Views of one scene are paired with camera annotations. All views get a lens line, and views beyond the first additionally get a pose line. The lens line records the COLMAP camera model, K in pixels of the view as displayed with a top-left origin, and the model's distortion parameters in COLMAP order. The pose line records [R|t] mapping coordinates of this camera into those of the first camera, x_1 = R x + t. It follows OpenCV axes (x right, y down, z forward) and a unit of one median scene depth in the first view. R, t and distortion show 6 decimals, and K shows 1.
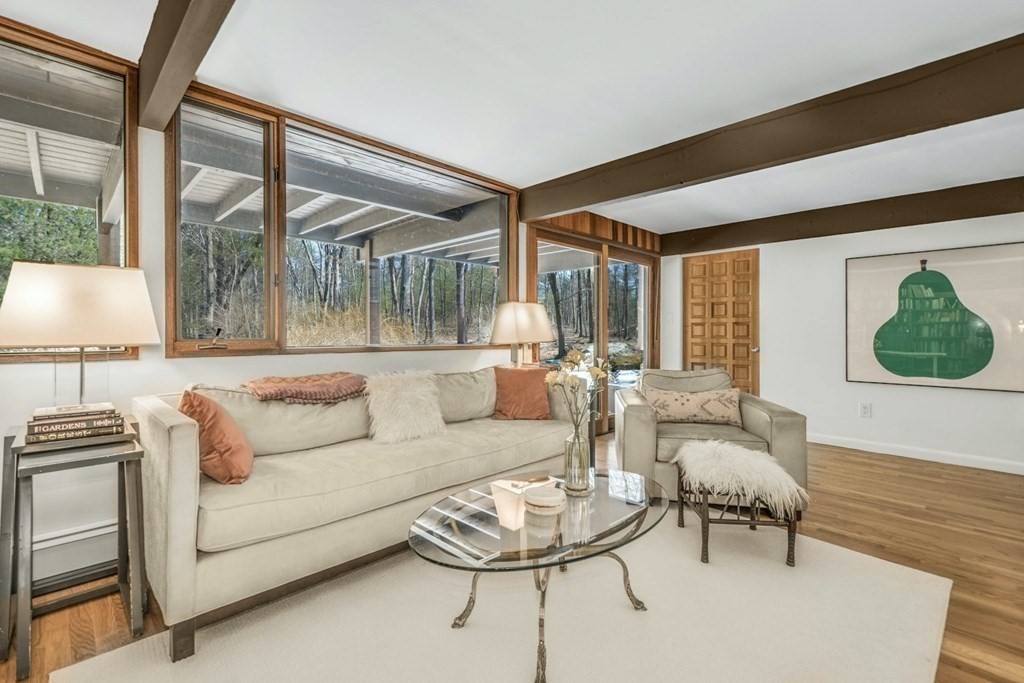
lens RADIAL K [[470.3, 0, 515.2], [0, 470.3, 335.5], [0, 0, 1]] dist [0.000949, 0.000318]
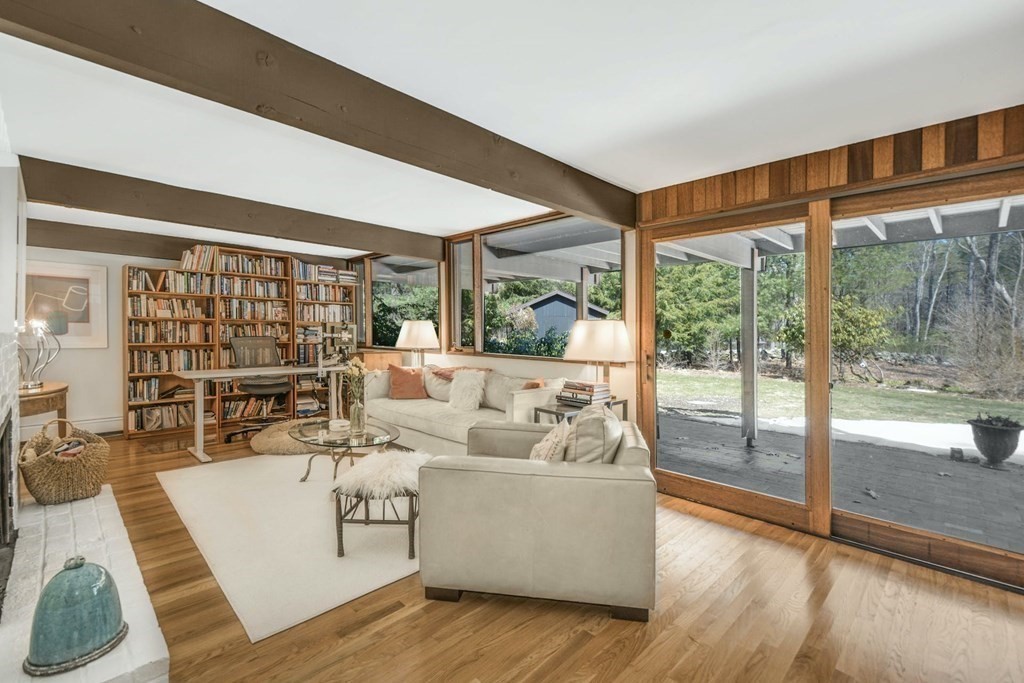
lens RADIAL K [[452.1, 0, 511.1], [0, 452.1, 339.0], [0, 0, 1]] dist [0.000869, -0.000220]
pose [[0.015783, 0.007057, -0.999851, 0.912620], [0.001139, 0.999974, 0.007076, -0.034379], [0.999875, -0.001250, 0.015775, 0.753800]]
